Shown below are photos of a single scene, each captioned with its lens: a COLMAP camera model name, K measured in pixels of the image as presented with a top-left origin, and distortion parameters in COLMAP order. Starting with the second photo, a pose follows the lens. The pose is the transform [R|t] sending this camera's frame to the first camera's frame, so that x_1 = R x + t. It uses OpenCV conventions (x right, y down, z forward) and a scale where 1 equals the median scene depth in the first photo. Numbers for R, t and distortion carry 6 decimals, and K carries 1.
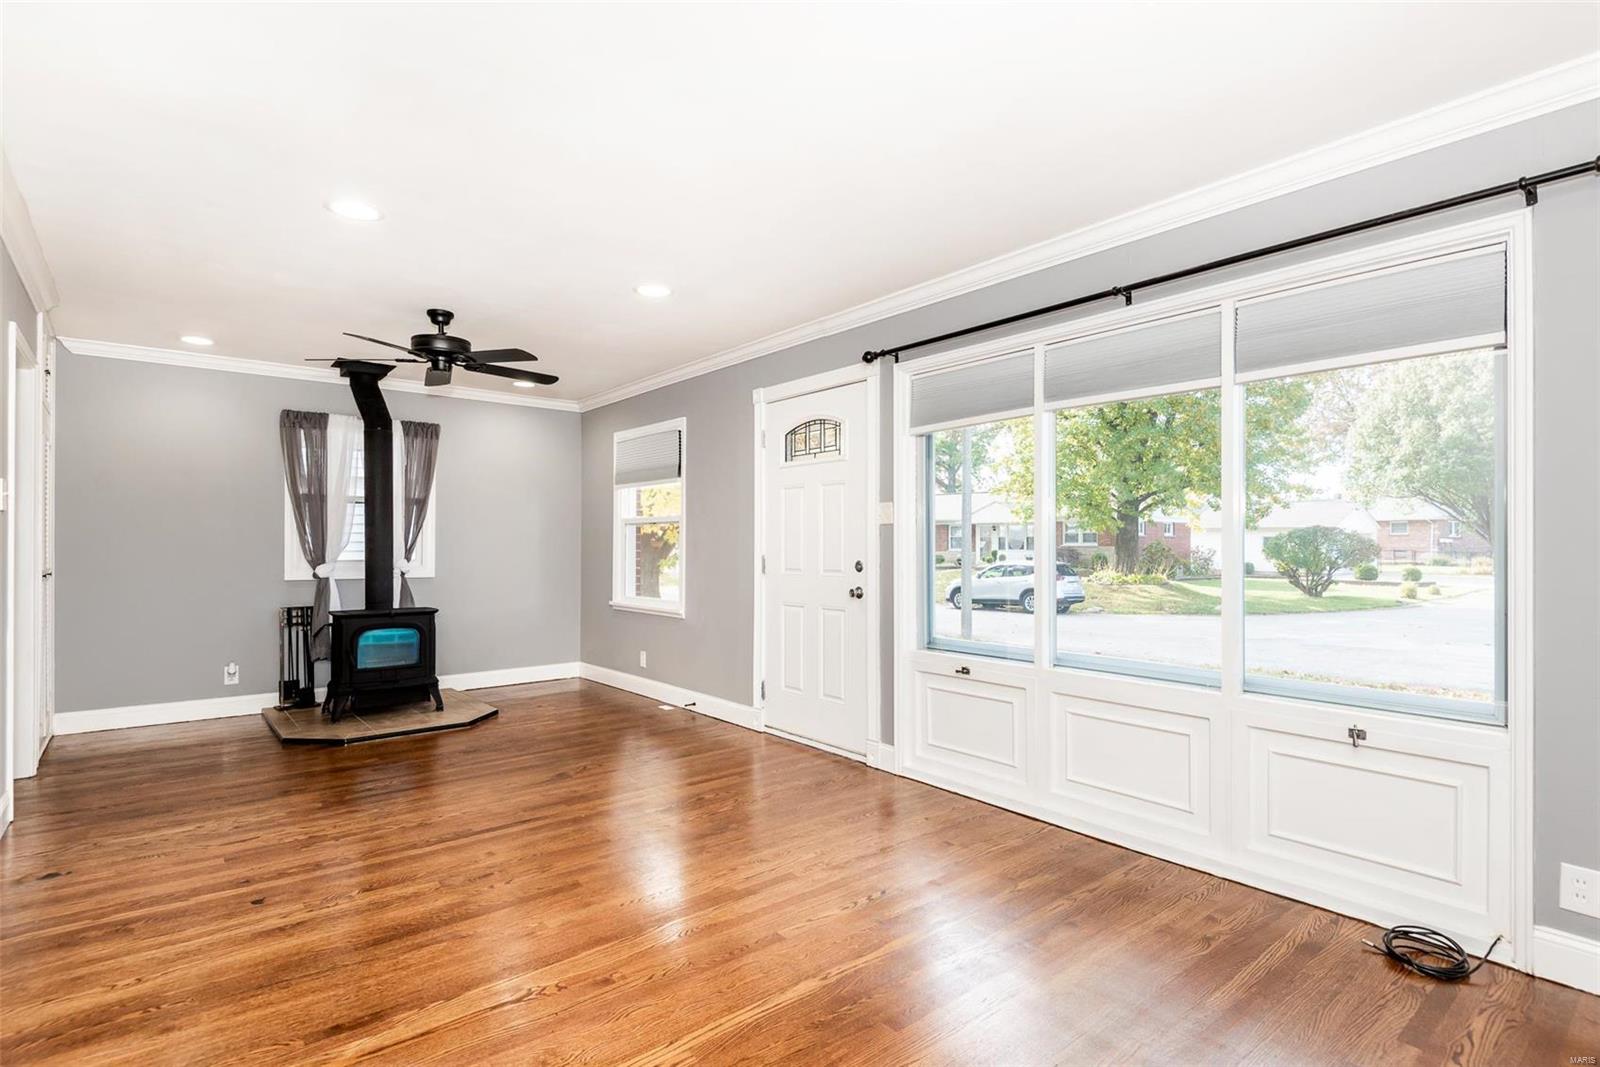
lens RADIAL K [[750.2, 0, 793.0], [0, 750.2, 546.1], [0, 0, 1]] dist [0.021125, -0.007930]
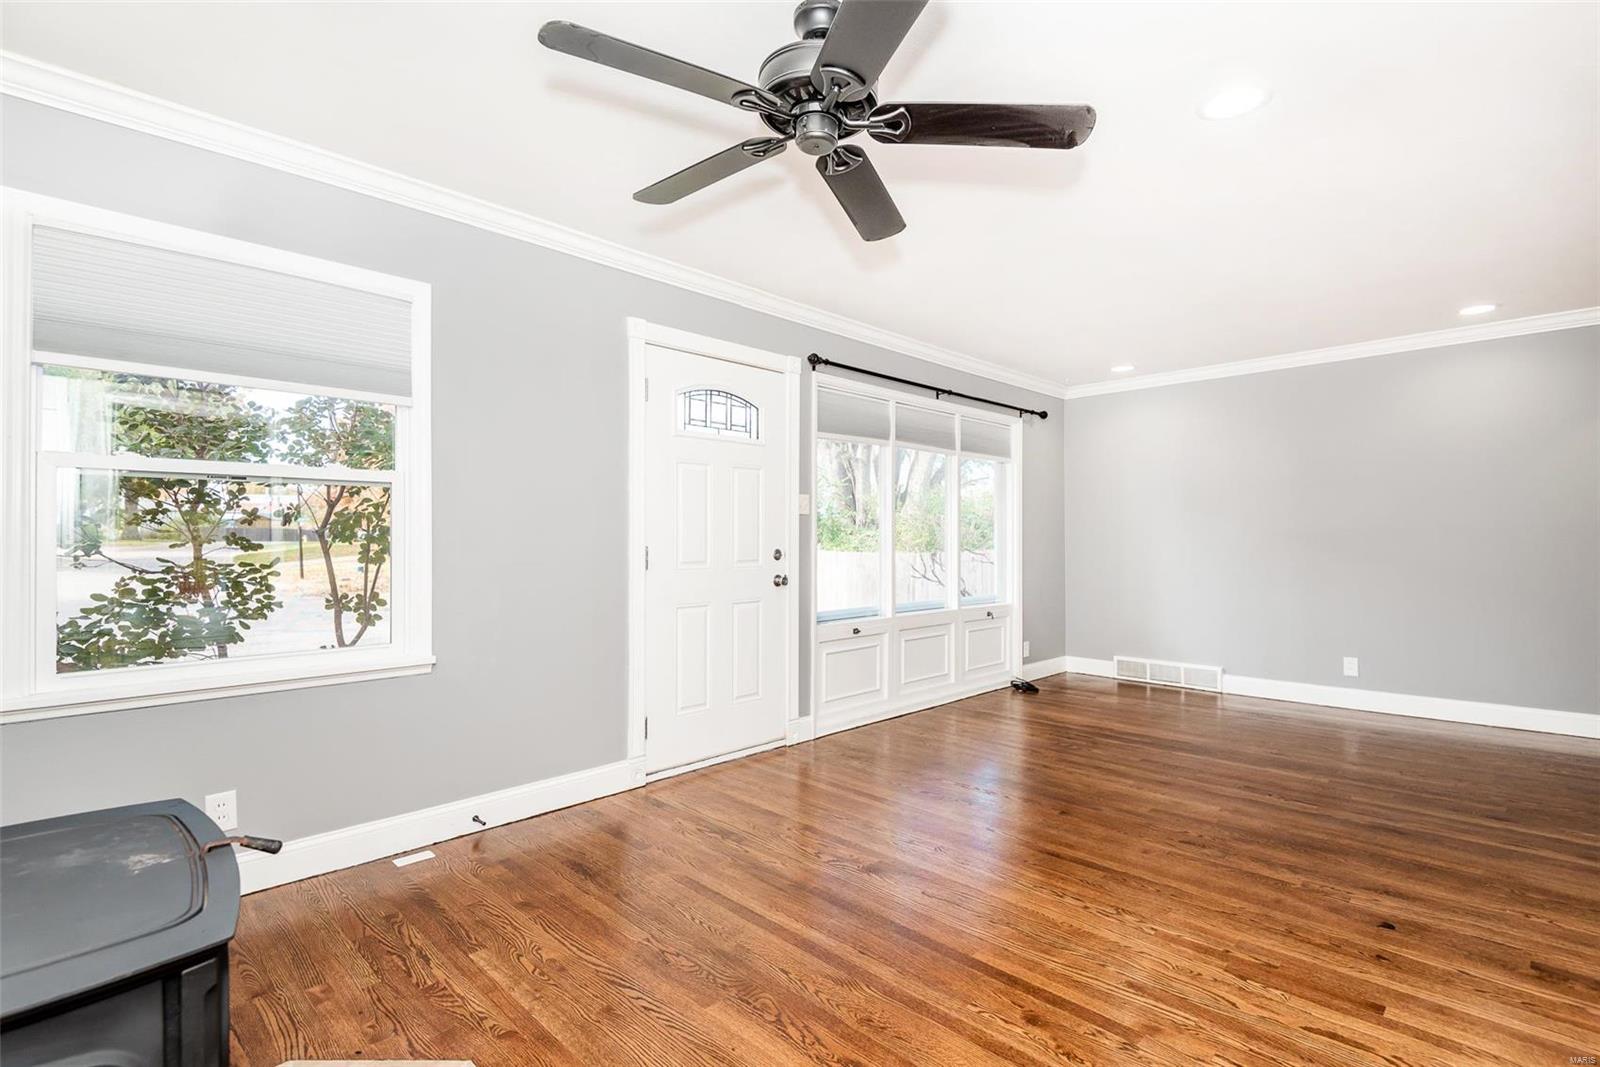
lens RADIAL K [[750.2, 0, 803.8], [0, 750.2, 527.9], [0, 0, 1]] dist [0.021125, -0.007930]
pose [[-0.084506, 0.011559, 0.996356, -1.224215], [-0.002509, 0.999927, -0.011813, 0.004271], [-0.996420, -0.003498, -0.084471, 1.395291]]
